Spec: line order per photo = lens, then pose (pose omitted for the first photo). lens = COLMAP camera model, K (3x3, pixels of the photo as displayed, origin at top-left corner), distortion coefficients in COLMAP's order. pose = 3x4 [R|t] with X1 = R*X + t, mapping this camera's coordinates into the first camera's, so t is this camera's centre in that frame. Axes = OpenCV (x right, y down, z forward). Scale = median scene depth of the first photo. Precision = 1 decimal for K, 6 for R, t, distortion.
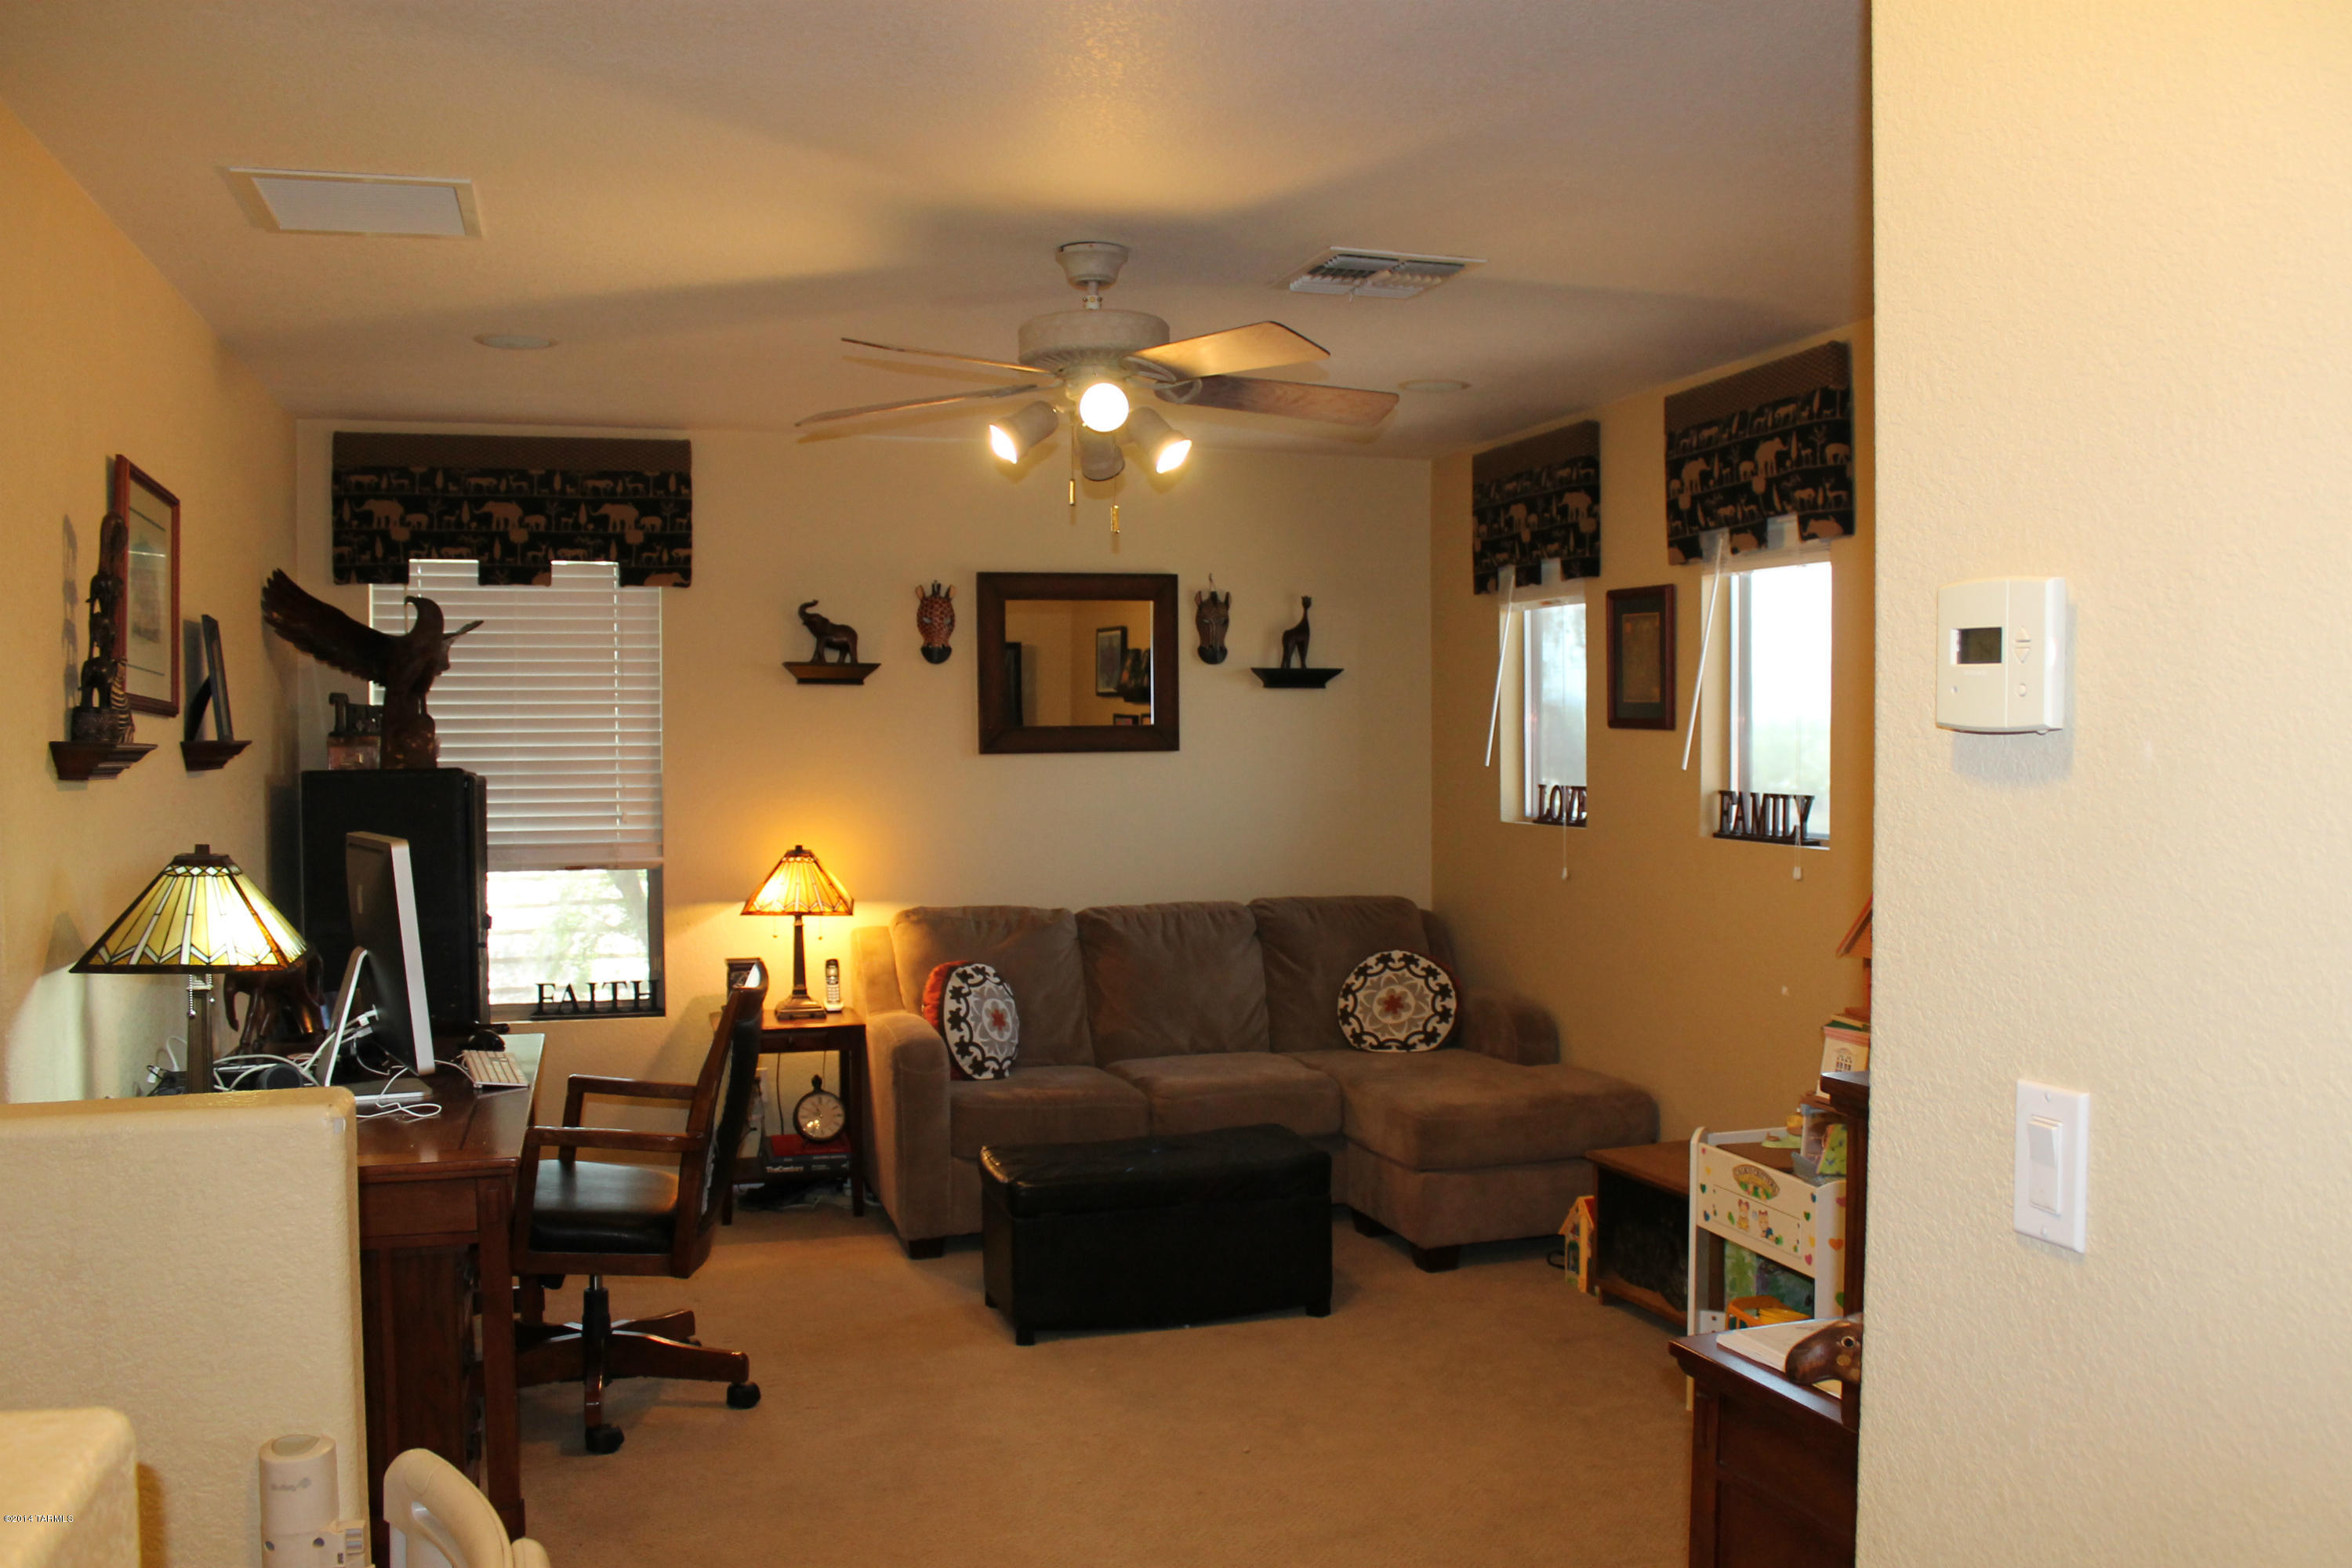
lens RADIAL K [[1957.4, 0, 1216.2], [0, 1957.4, 800.8], [0, 0, 1]] dist [-0.169966, 0.150425]
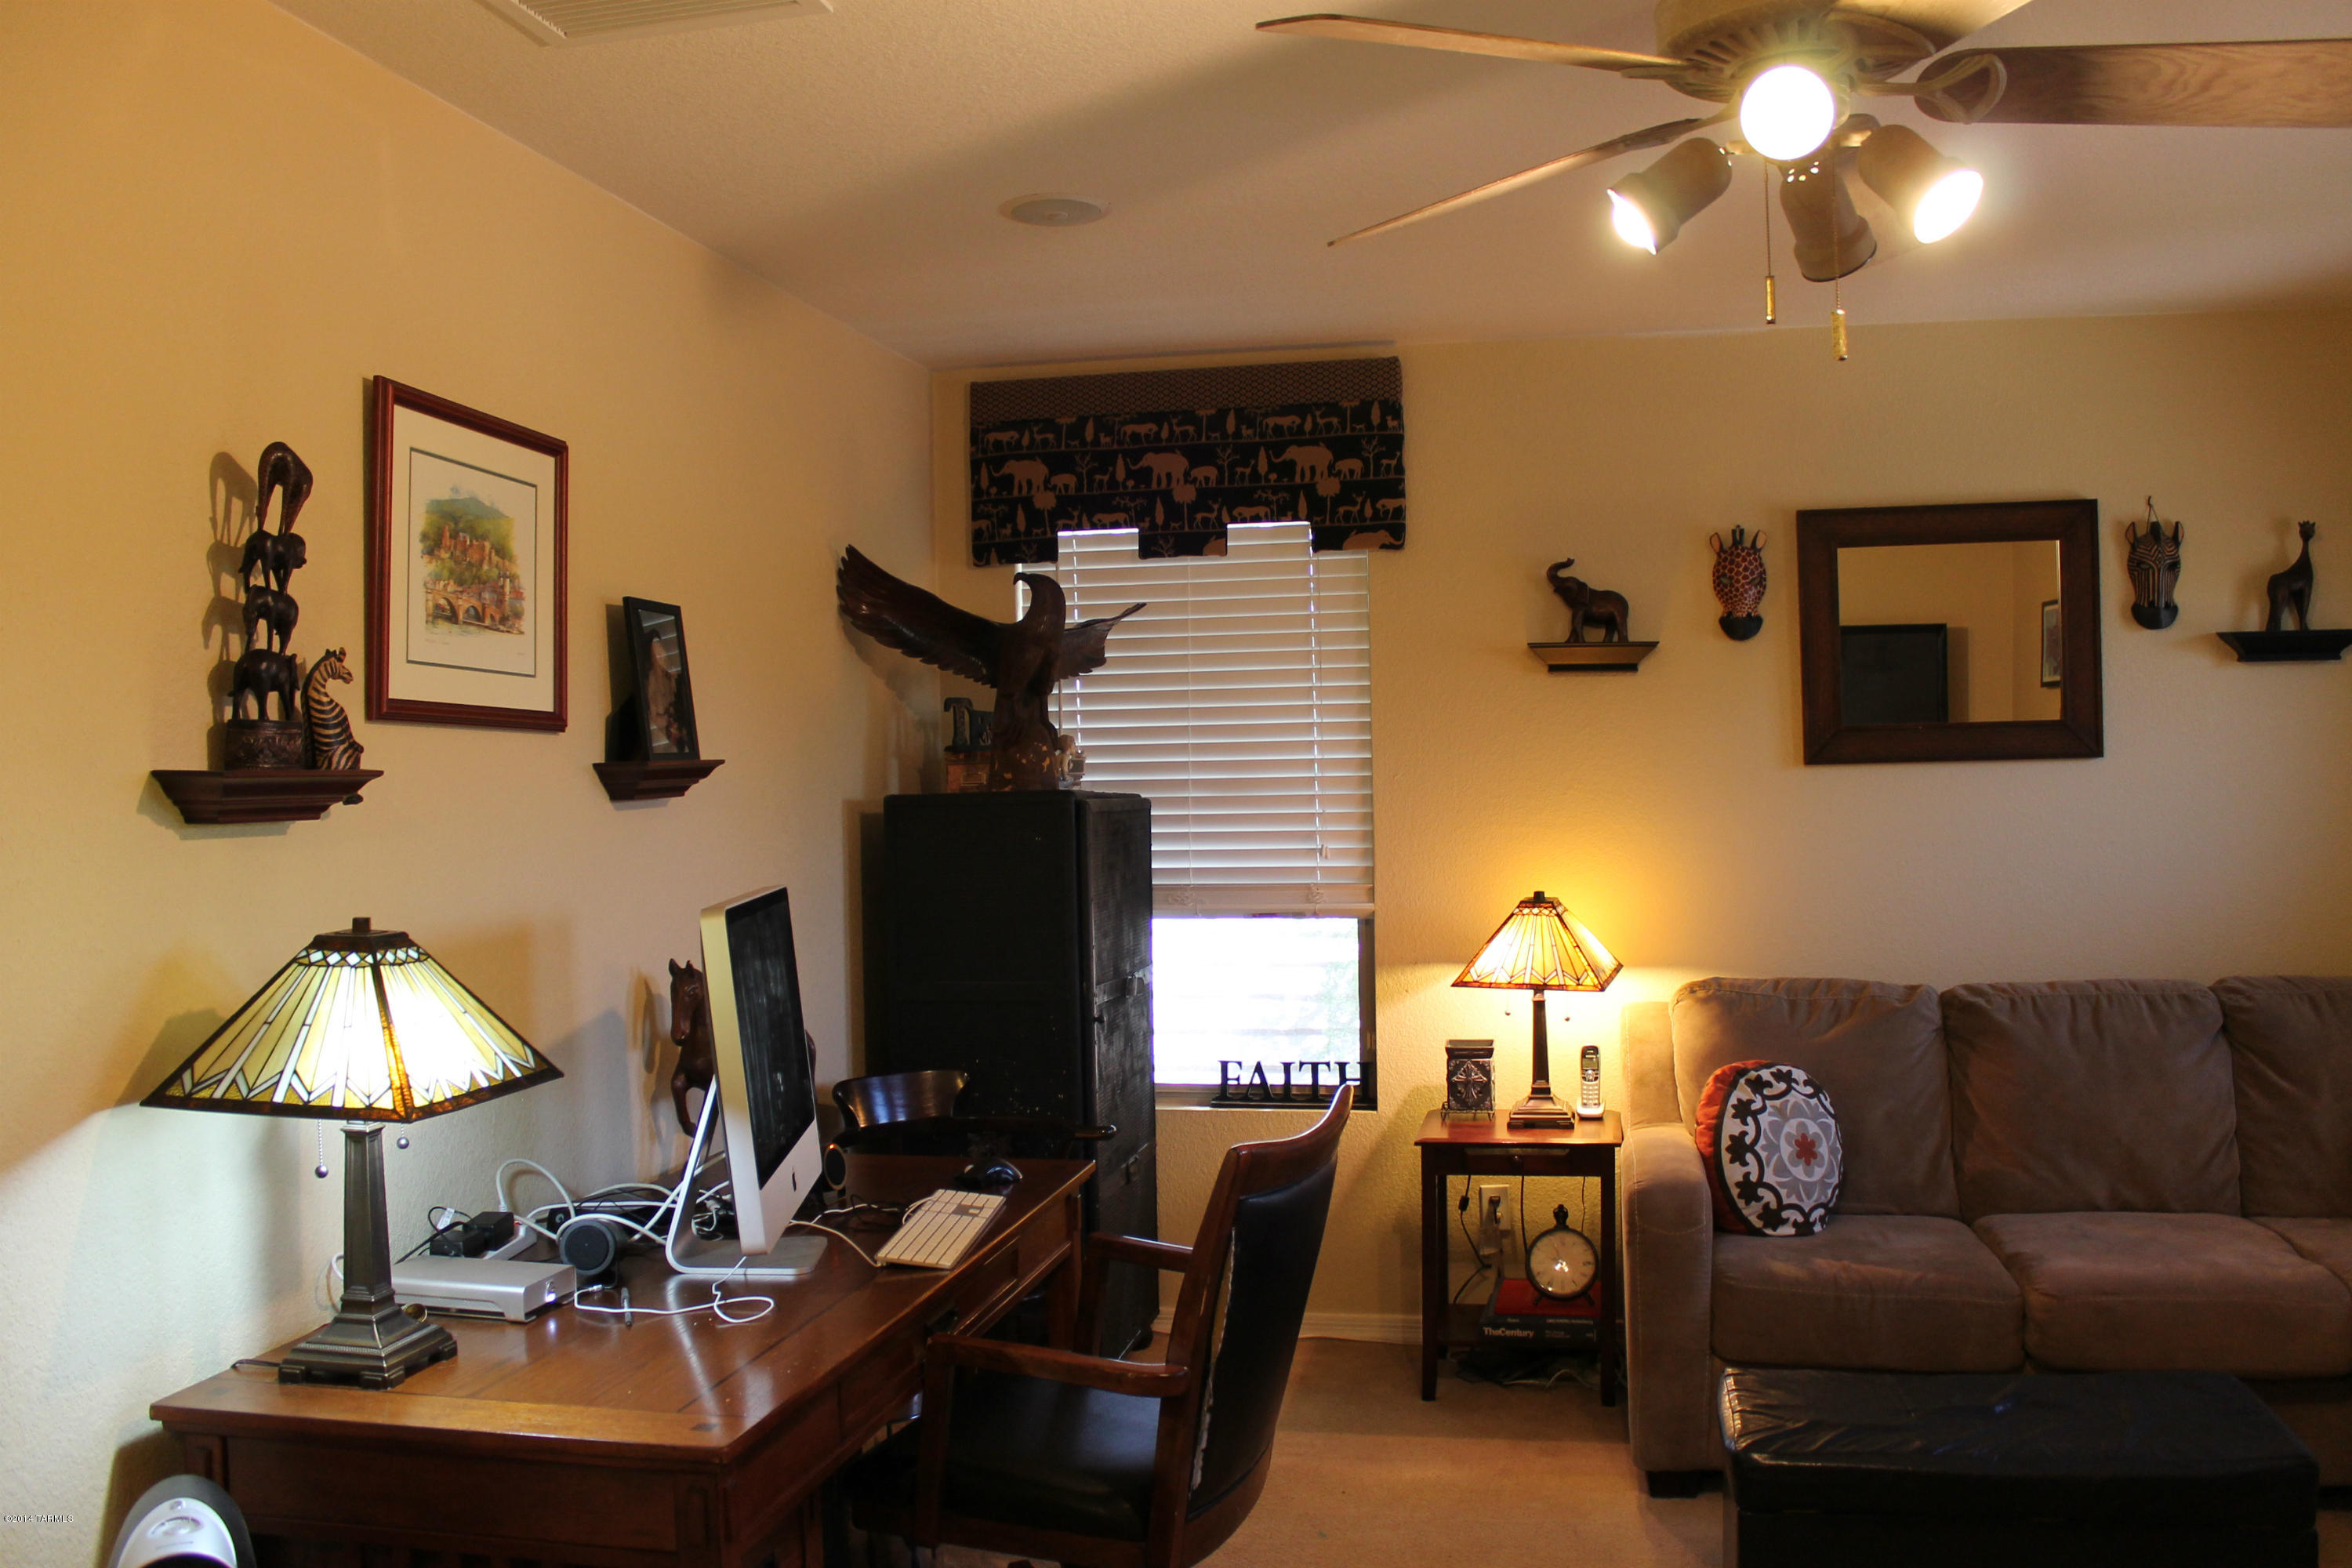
lens RADIAL K [[1958.5, 0, 1199.9], [0, 1958.5, 796.3], [0, 0, 1]] dist [-0.165676, 0.139763]
pose [[0.872137, -0.003006, -0.489253, 0.033583], [0.000285, 0.999984, -0.005636, -0.008977], [0.489262, 0.004776, 0.872124, 0.294341]]
